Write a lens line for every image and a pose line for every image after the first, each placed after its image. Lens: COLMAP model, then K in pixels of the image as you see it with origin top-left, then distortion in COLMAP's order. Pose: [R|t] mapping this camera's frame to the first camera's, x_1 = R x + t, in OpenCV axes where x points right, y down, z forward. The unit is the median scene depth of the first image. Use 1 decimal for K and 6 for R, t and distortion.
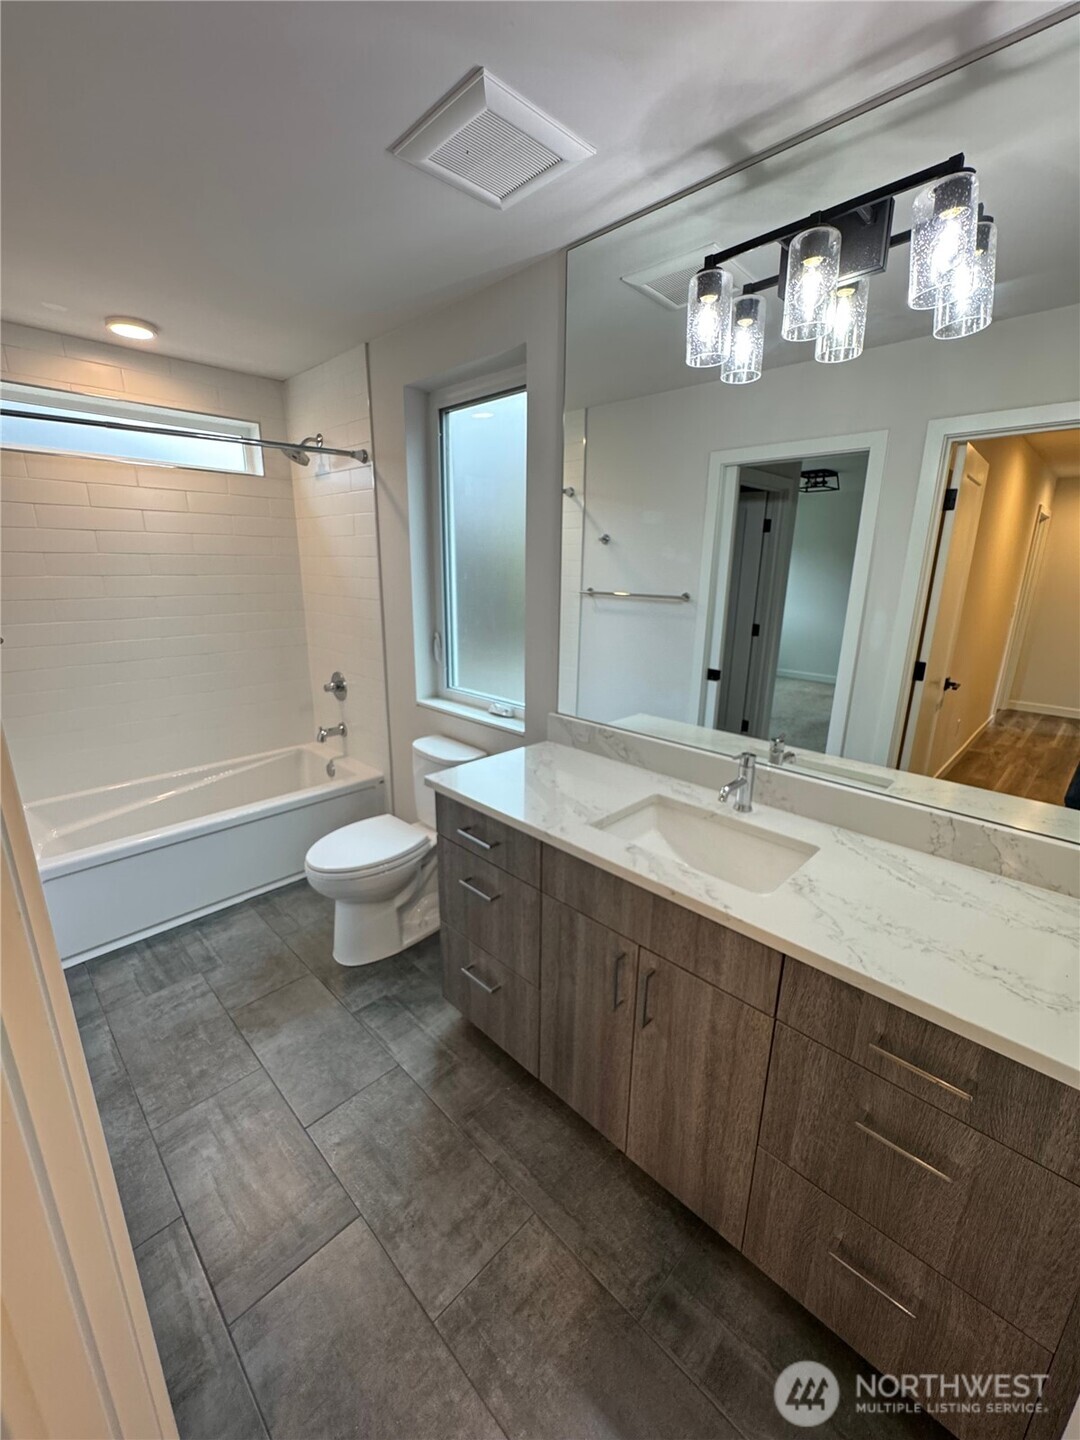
lens RADIAL K [[575.1, 0, 541.2], [0, 575.1, 720.6], [0, 0, 1]] dist [-0.004544, 0.000891]
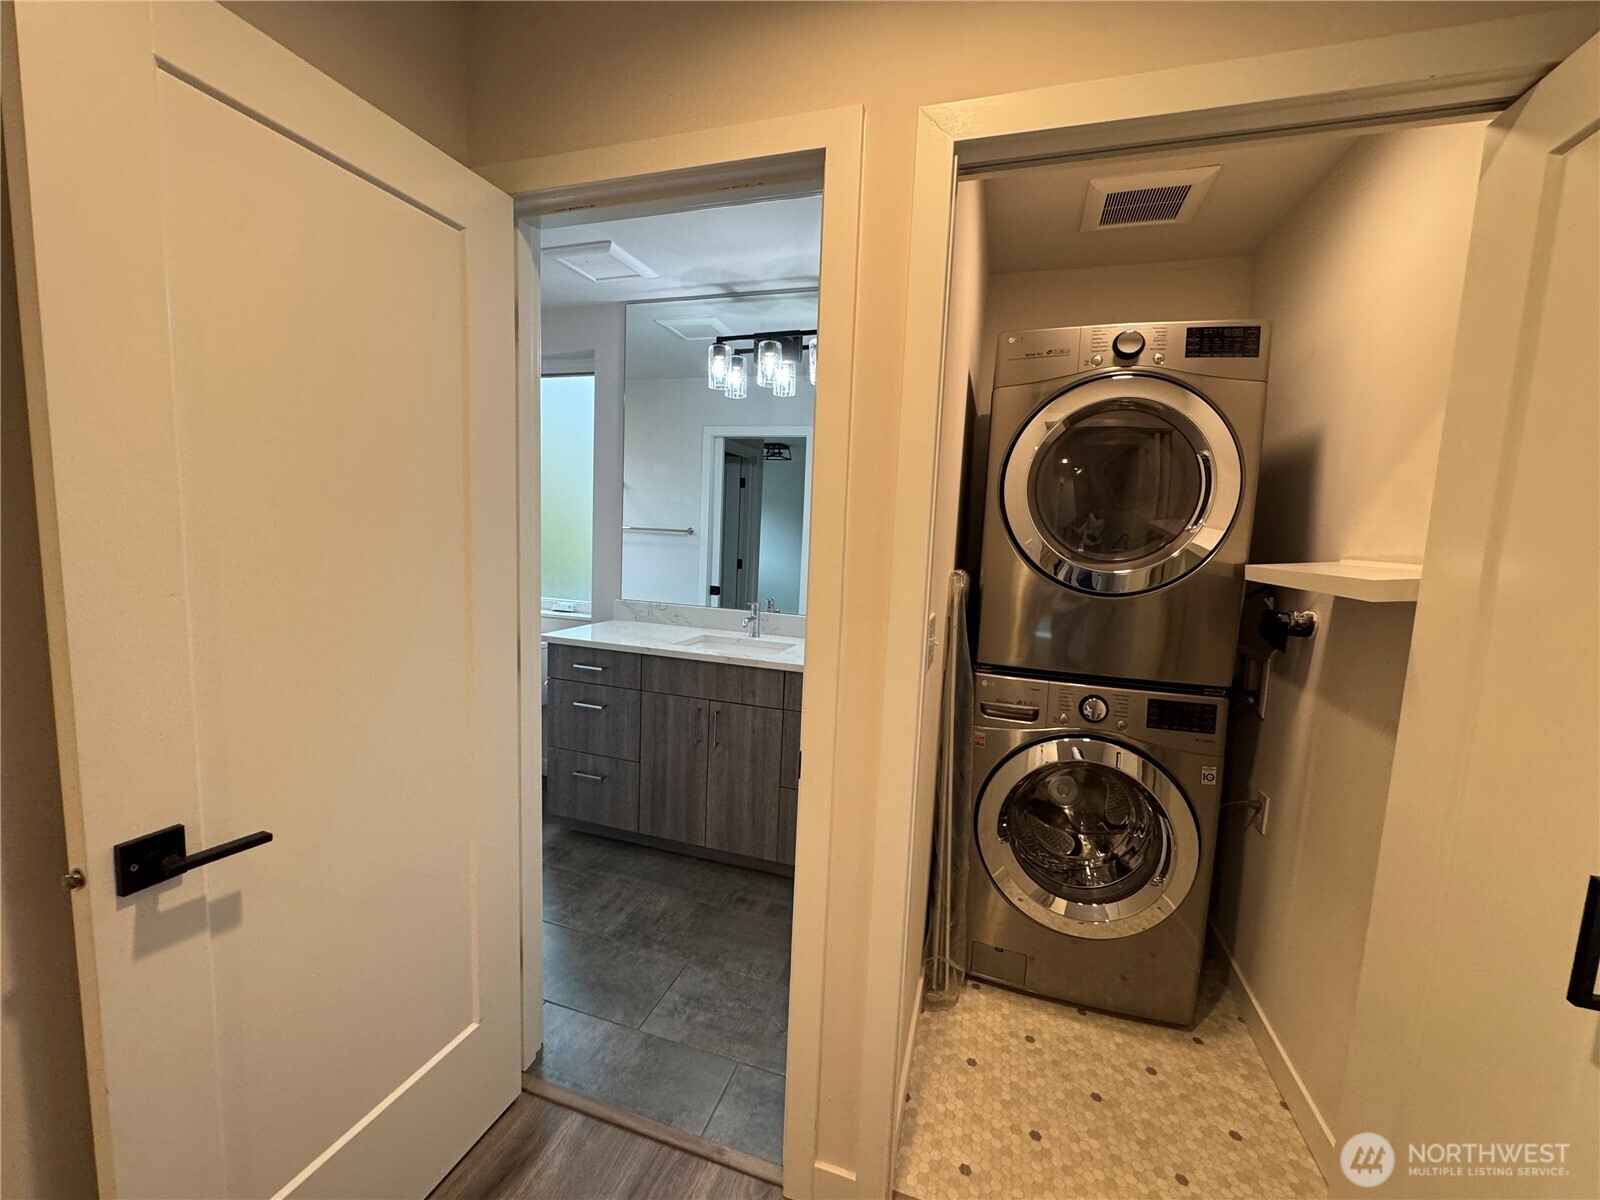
lens RADIAL K [[637.5, 0, 801.0], [0, 637.5, 600.4], [0, 0, 1]] dist [-0.004033, 0.000229]
pose [[0.891313, -0.018425, 0.453014, -0.397227], [0.083794, 0.988655, -0.124656, 0.307558], [-0.445578, 0.149067, 0.882745, -0.776022]]
